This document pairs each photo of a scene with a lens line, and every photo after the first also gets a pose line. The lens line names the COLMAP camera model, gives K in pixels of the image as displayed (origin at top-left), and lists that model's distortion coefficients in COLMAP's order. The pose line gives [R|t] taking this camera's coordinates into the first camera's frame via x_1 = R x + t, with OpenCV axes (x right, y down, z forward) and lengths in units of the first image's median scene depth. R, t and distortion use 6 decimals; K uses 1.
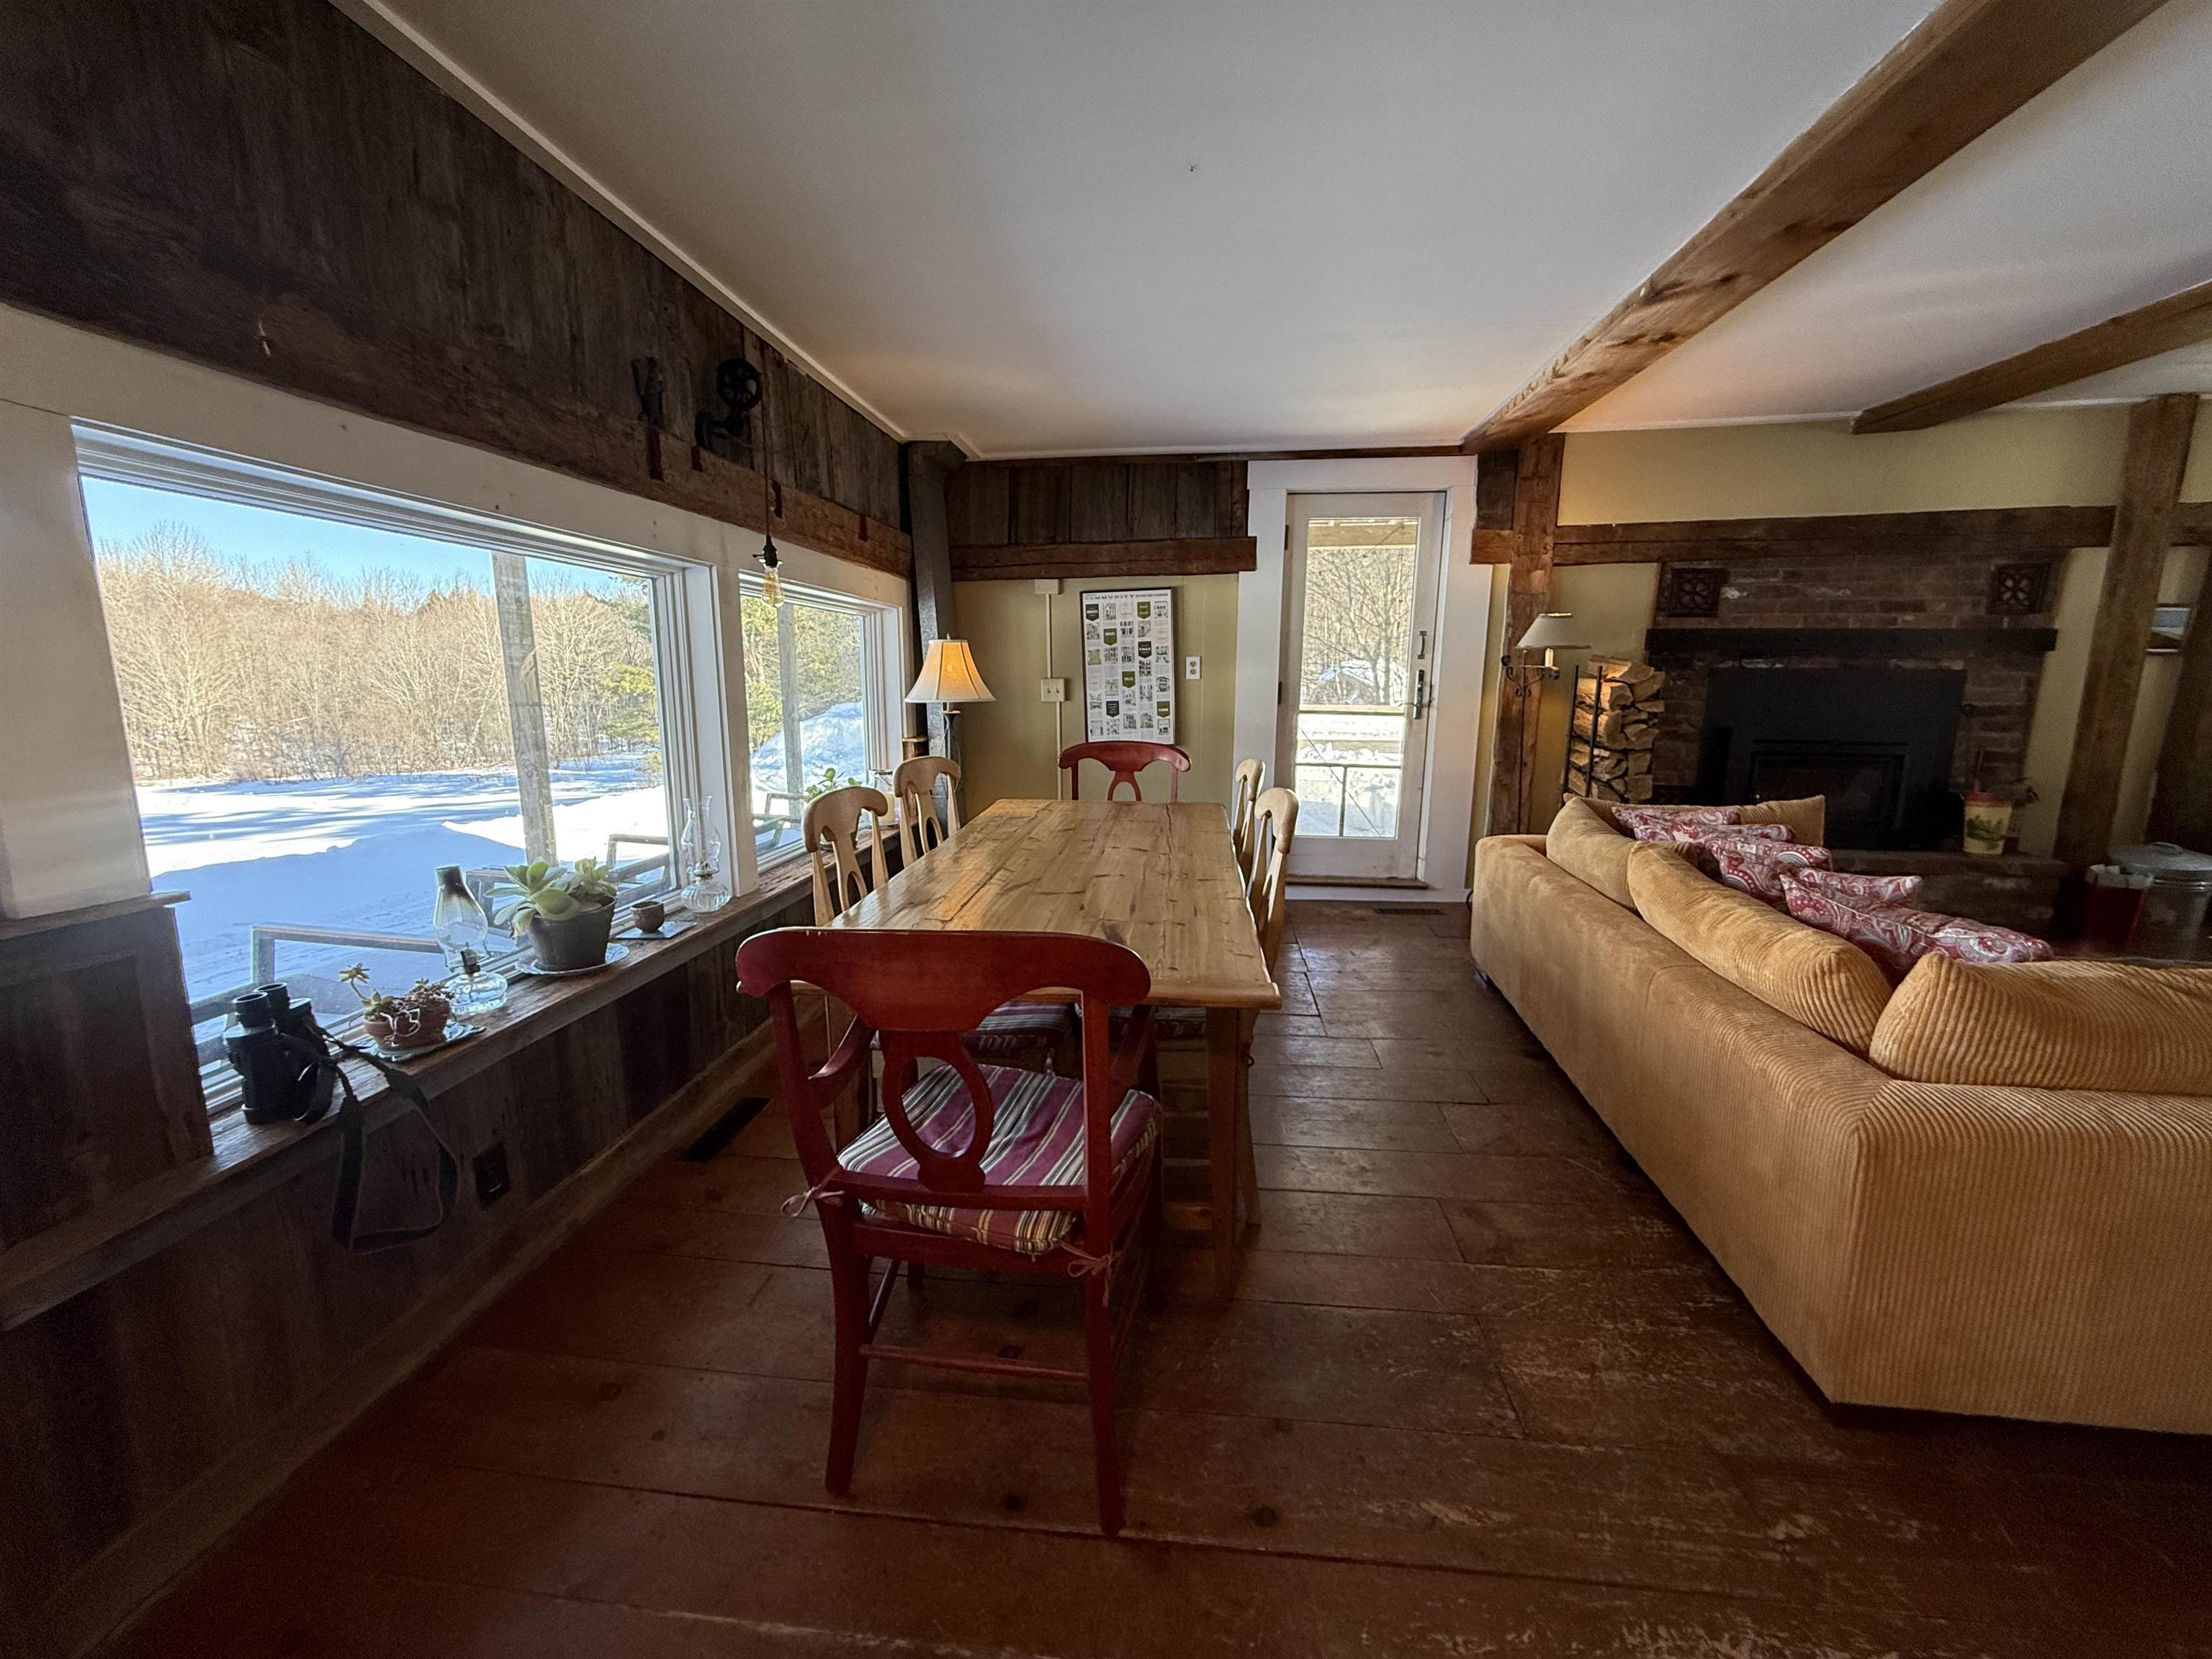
lens RADIAL K [[877.2, 0, 1103.3], [0, 877.2, 829.0], [0, 0, 1]] dist [-0.001367, 0.000005]
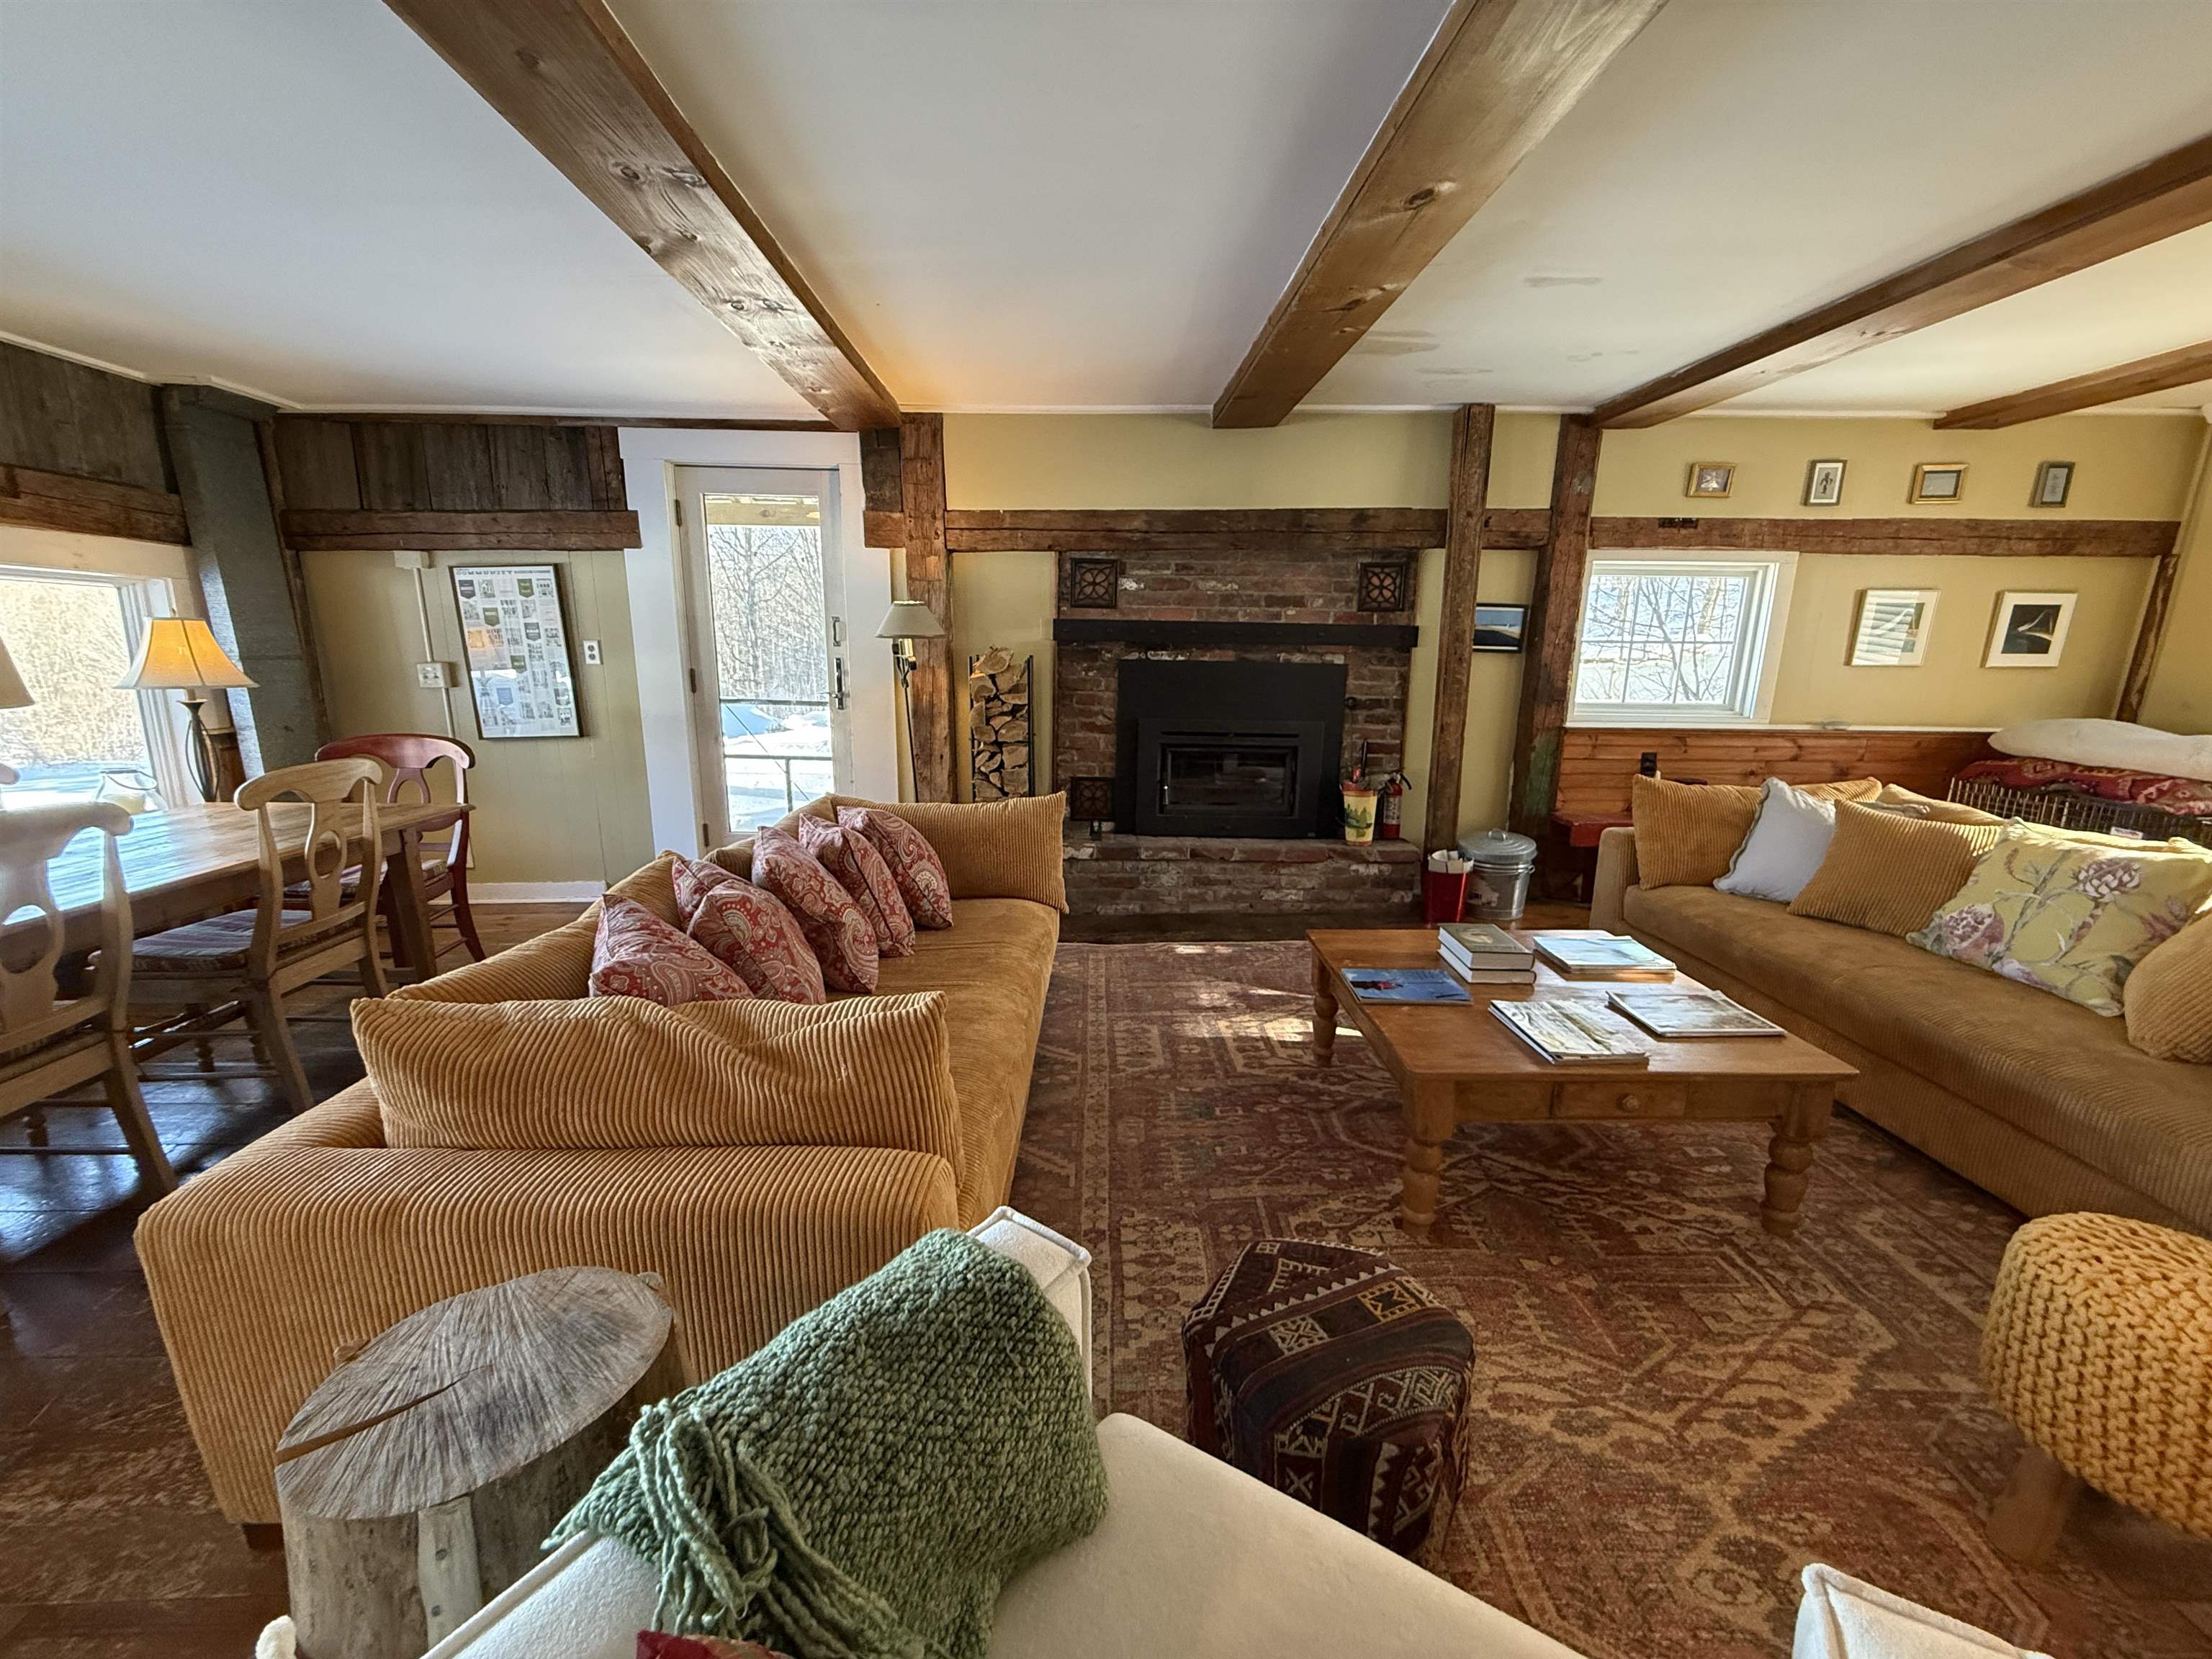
lens RADIAL K [[877.2, 0, 1103.3], [0, 877.2, 829.0], [0, 0, 1]] dist [-0.001367, 0.000005]
pose [[0.989464, -0.015973, 0.143897, 0.538178], [0.012897, 0.999668, 0.022286, -0.013282], [-0.144205, -0.020196, 0.989342, 0.010188]]
